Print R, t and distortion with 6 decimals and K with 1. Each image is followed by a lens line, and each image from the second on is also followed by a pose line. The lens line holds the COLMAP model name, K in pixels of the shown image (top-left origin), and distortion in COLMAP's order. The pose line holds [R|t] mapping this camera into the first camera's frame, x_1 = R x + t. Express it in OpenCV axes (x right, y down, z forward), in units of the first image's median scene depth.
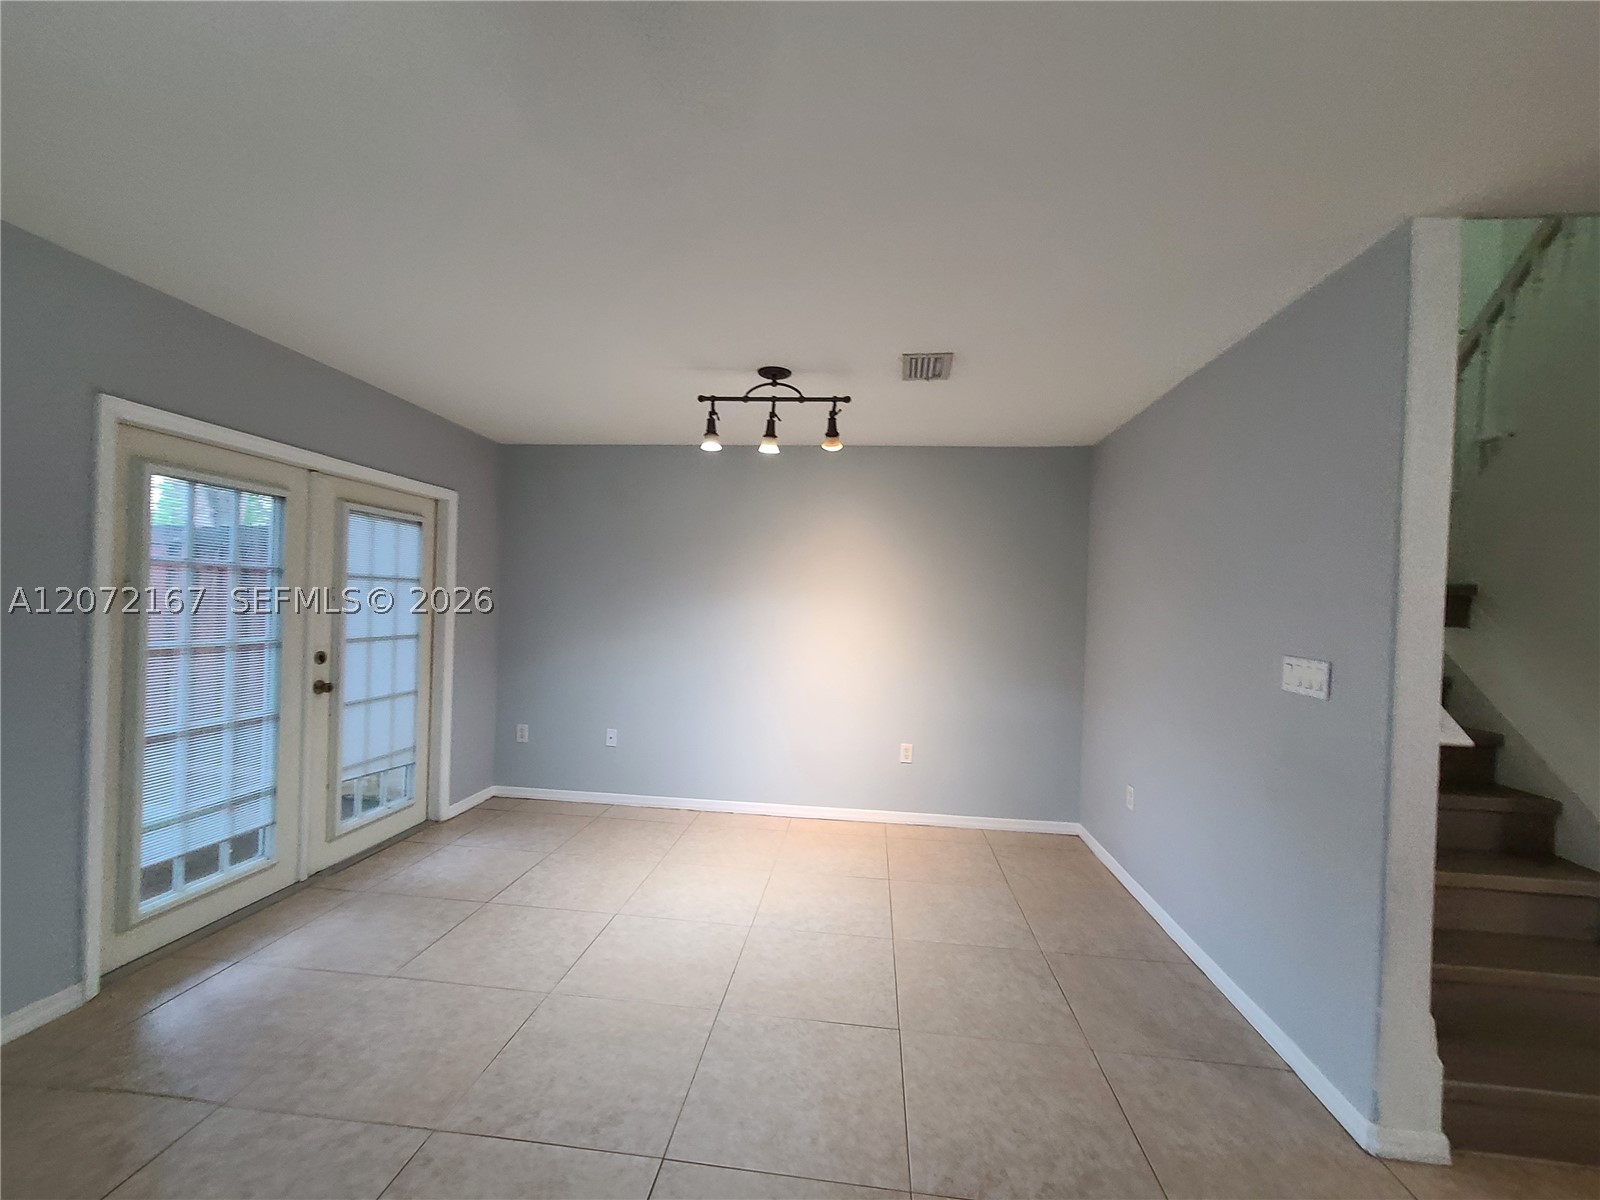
lens RADIAL K [[646.1, 0, 800.7], [0, 646.1, 603.3], [0, 0, 1]] dist [-0.001795, 0.000278]
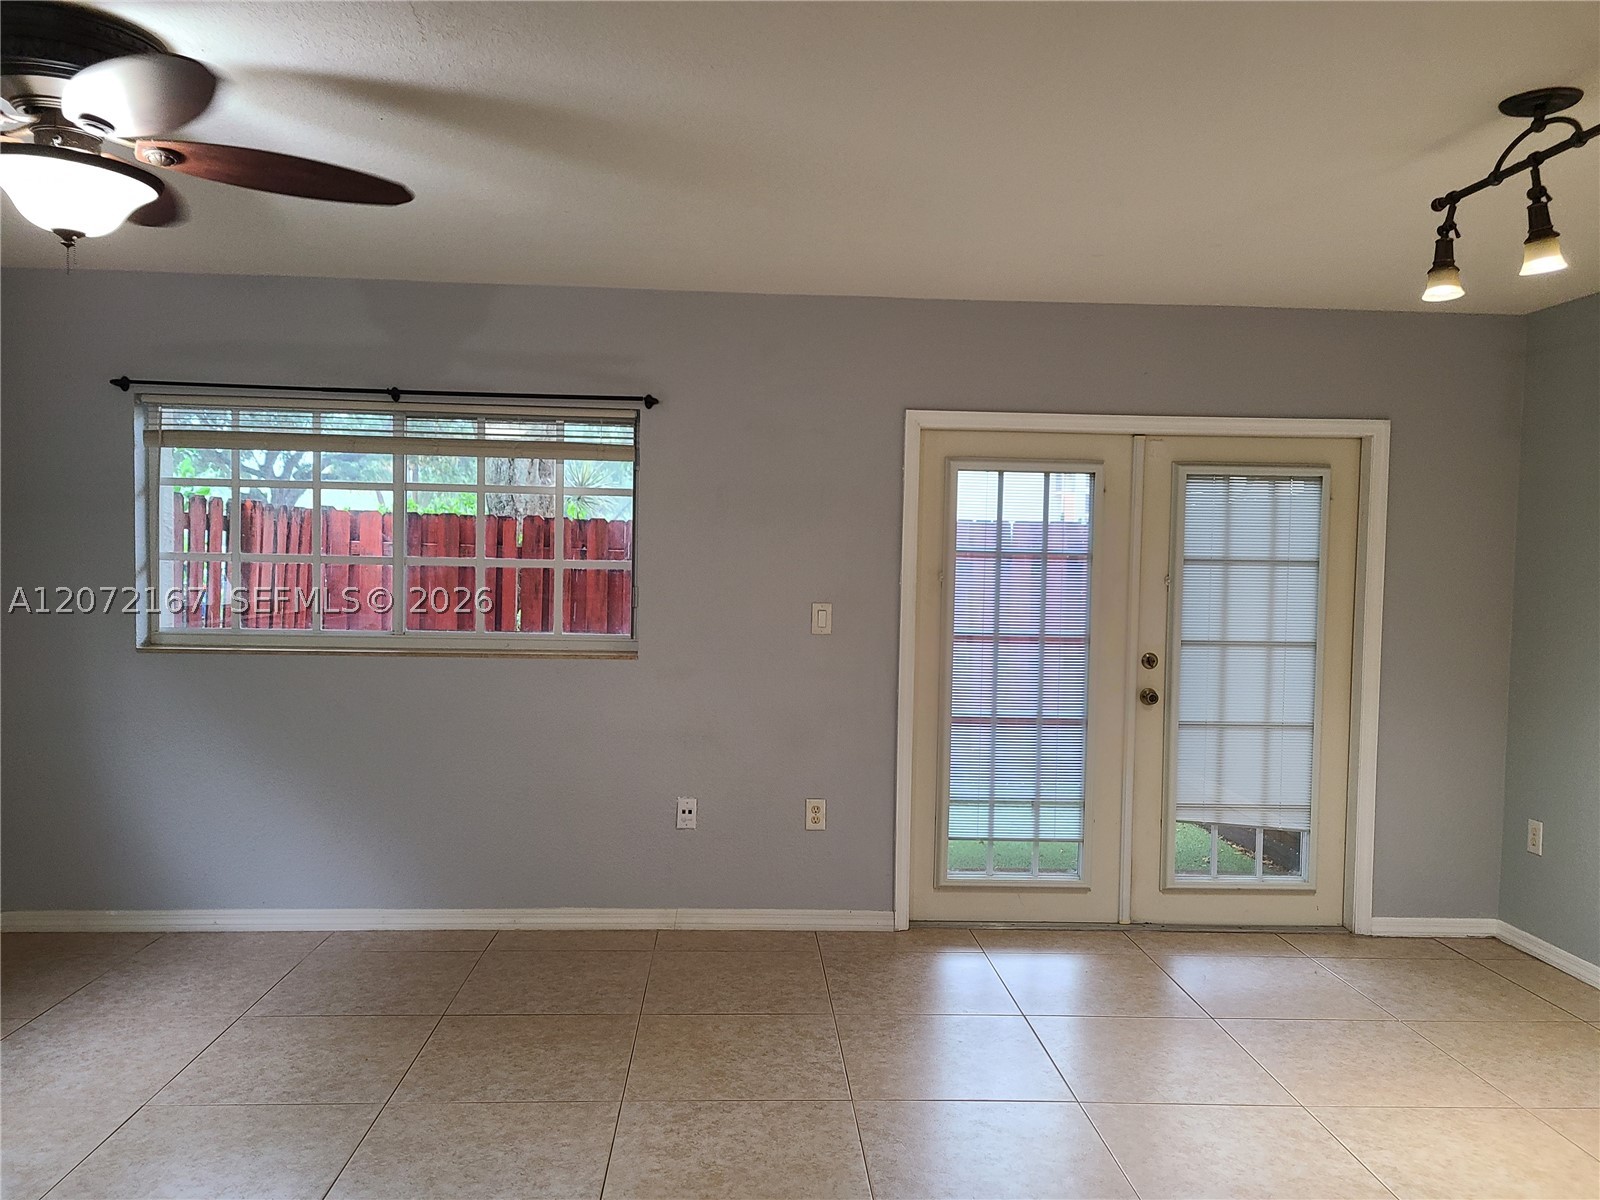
lens RADIAL K [[1213.3, 0, 804.5], [0, 1213.3, 604.8], [0, 0, 1]] dist [0.010529, -0.000484]
pose [[0.160113, 0.010586, -0.987042, 0.680501], [-0.013417, 0.999873, 0.008548, 0.005313], [0.987008, 0.011874, 0.160234, 0.310149]]
